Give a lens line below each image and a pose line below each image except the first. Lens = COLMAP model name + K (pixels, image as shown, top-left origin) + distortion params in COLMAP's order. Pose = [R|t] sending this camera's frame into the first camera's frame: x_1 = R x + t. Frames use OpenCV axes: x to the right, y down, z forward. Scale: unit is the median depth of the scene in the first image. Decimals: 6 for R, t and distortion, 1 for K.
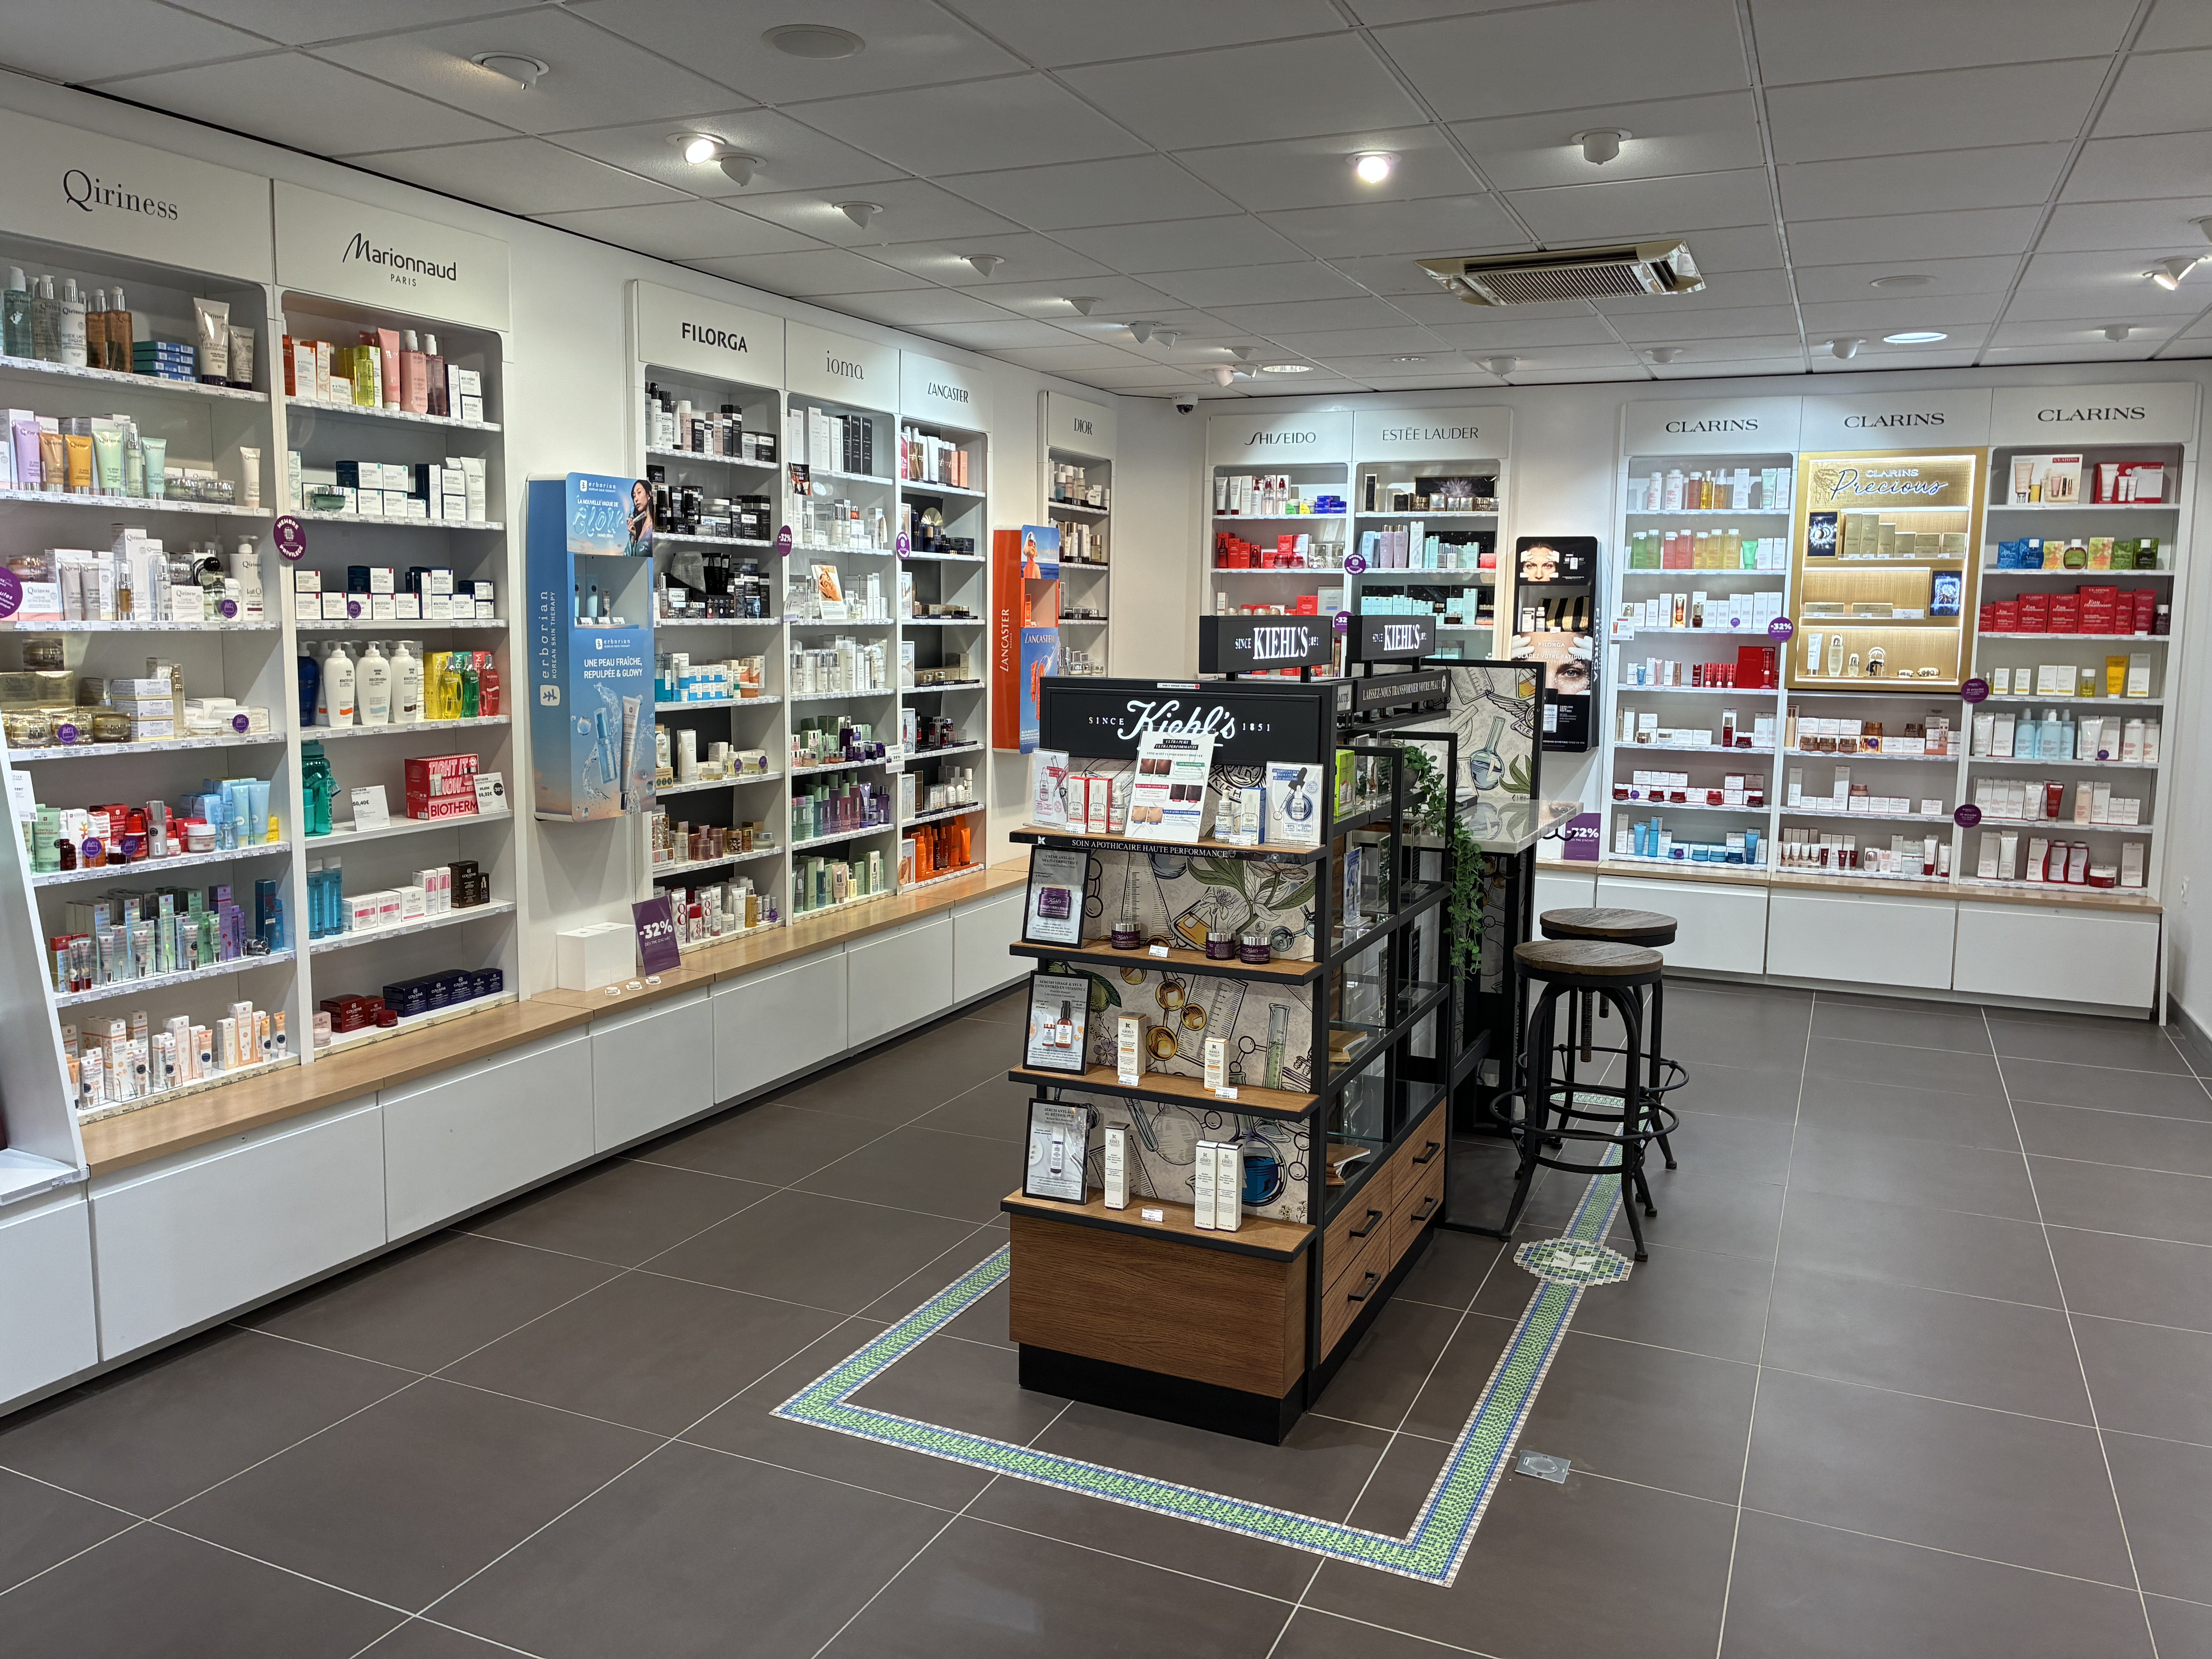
lens RADIAL K [[1701.2, 0, 1102.4], [0, 1701.2, 777.7], [0, 0, 1]] dist [0.054559, -0.073570]
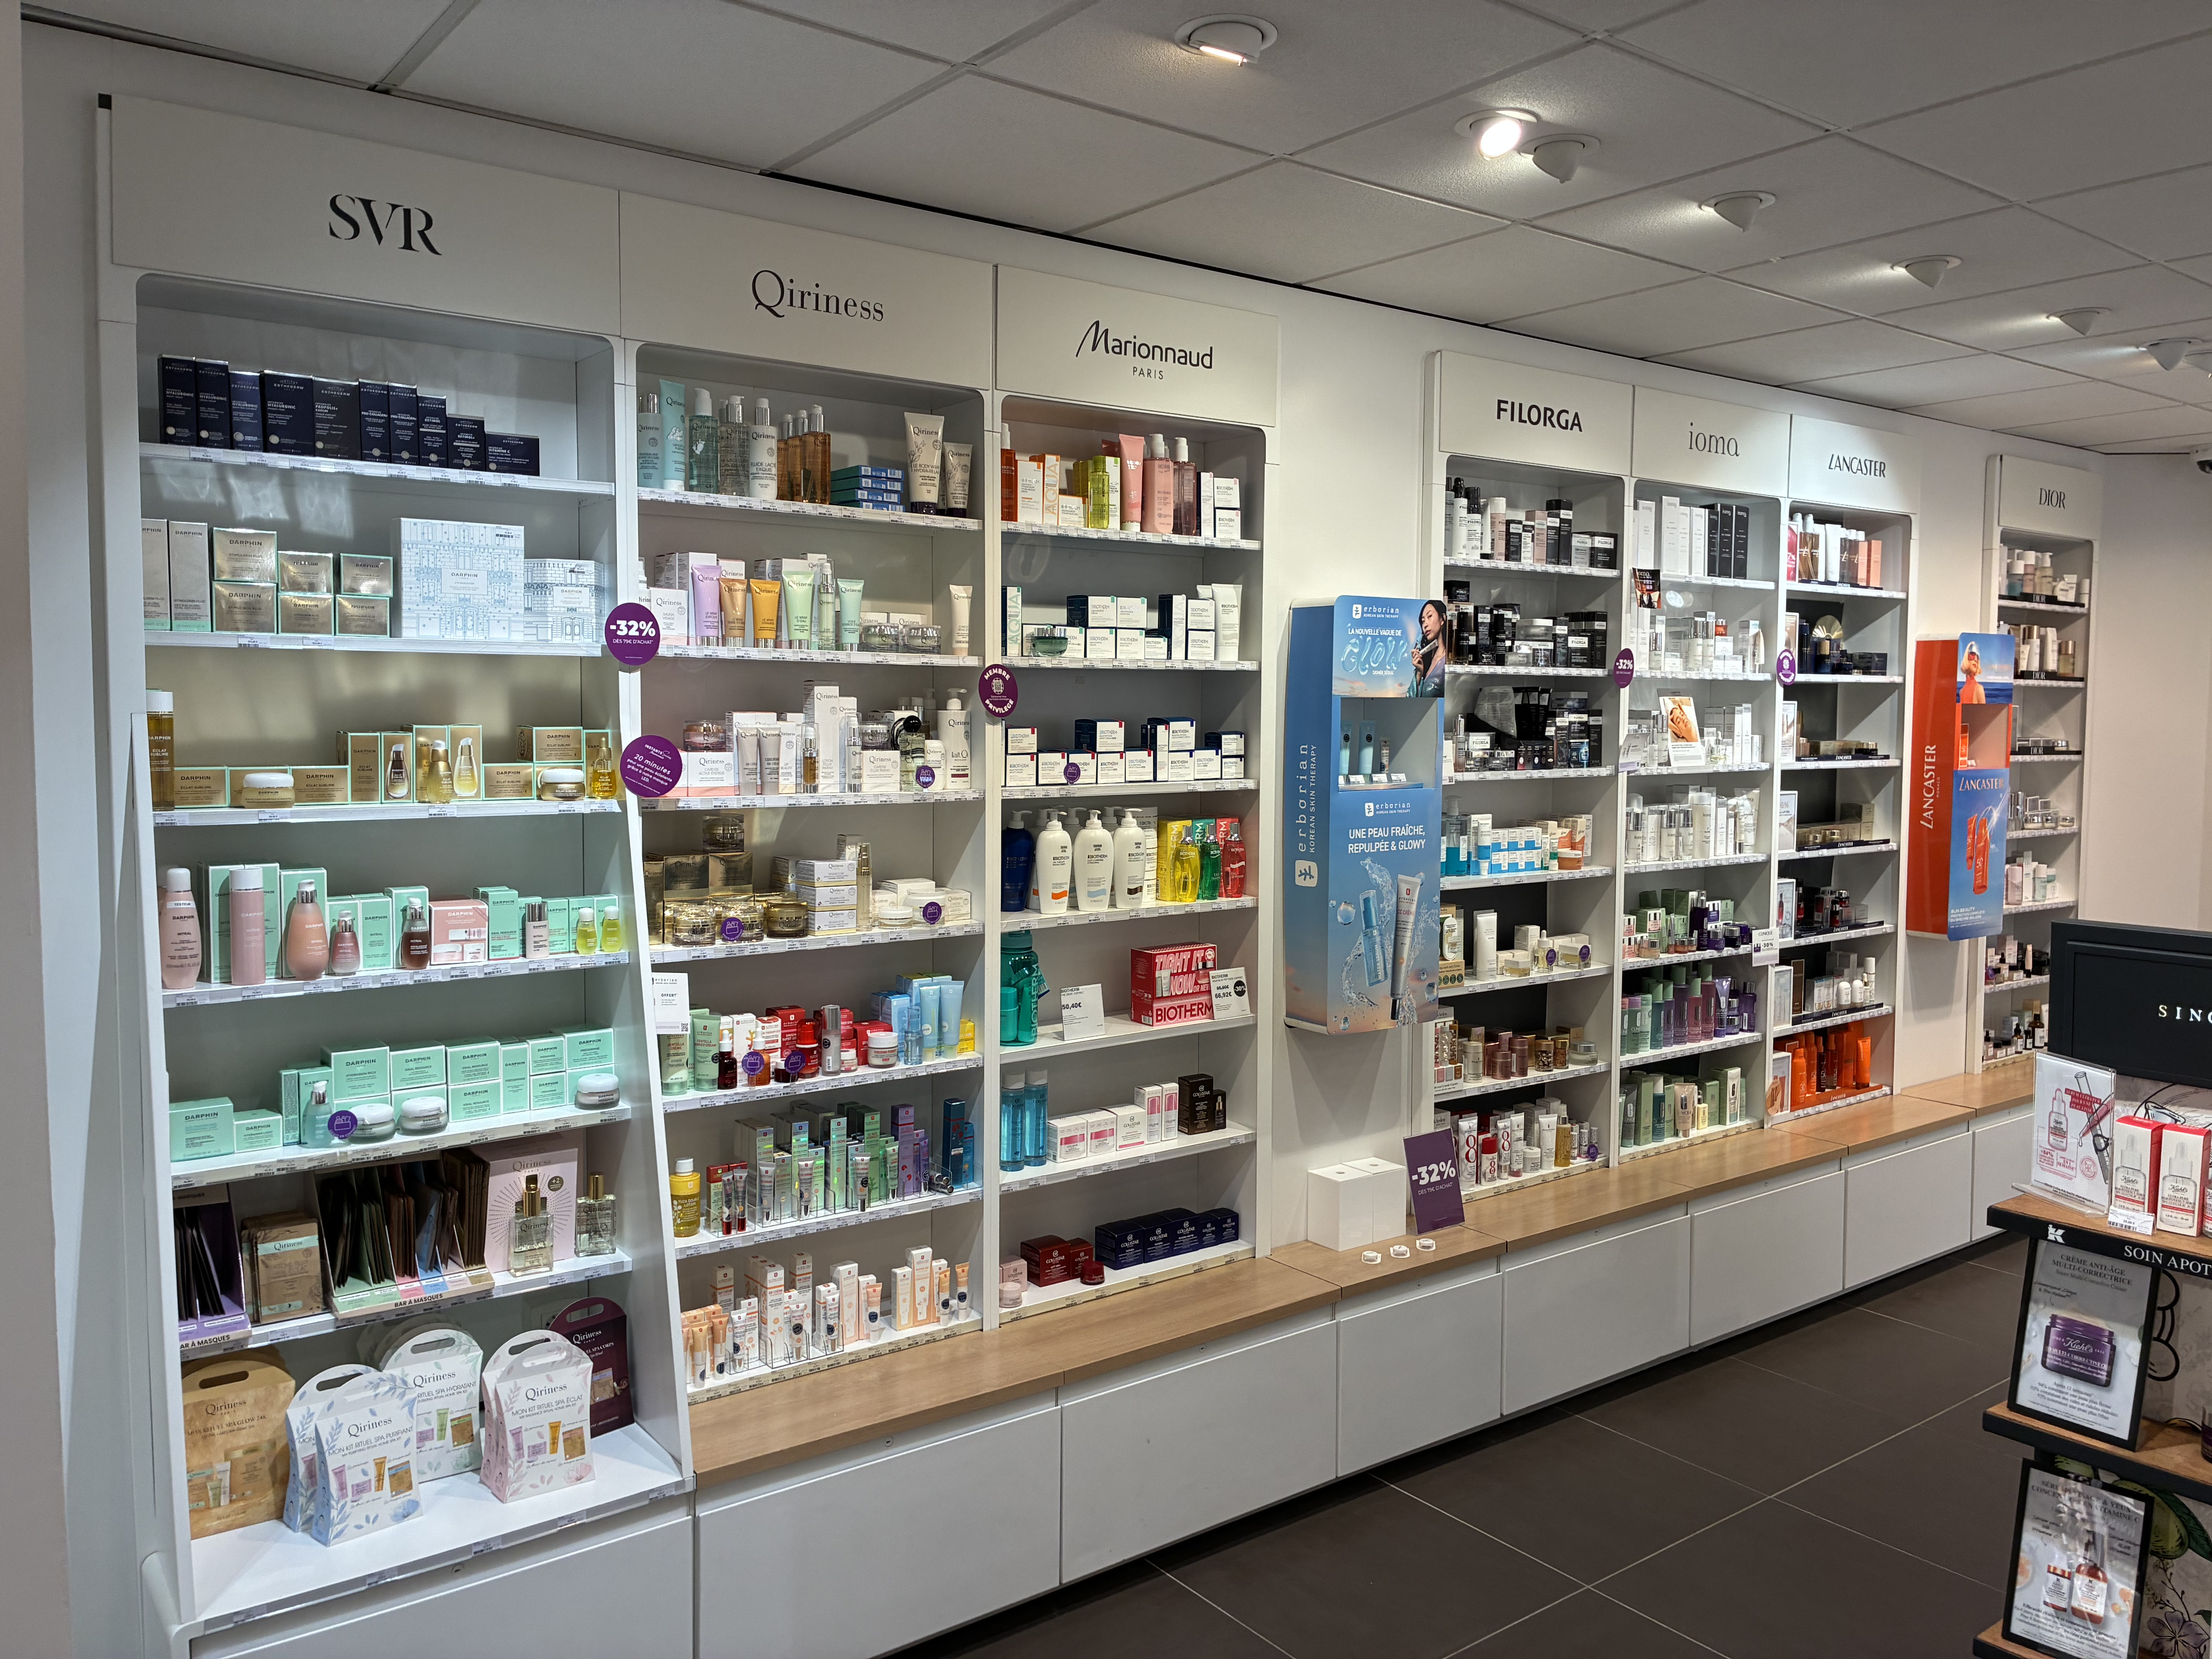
lens RADIAL K [[1672.9, 0, 1071.9], [0, 1672.9, 818.6], [0, 0, 1]] dist [0.088208, -0.194141]
pose [[0.873522, 0.022902, -0.486247, -0.040520], [-0.042097, 0.998704, -0.028587, -0.050068], [0.484962, 0.045441, 0.873354, 0.277842]]
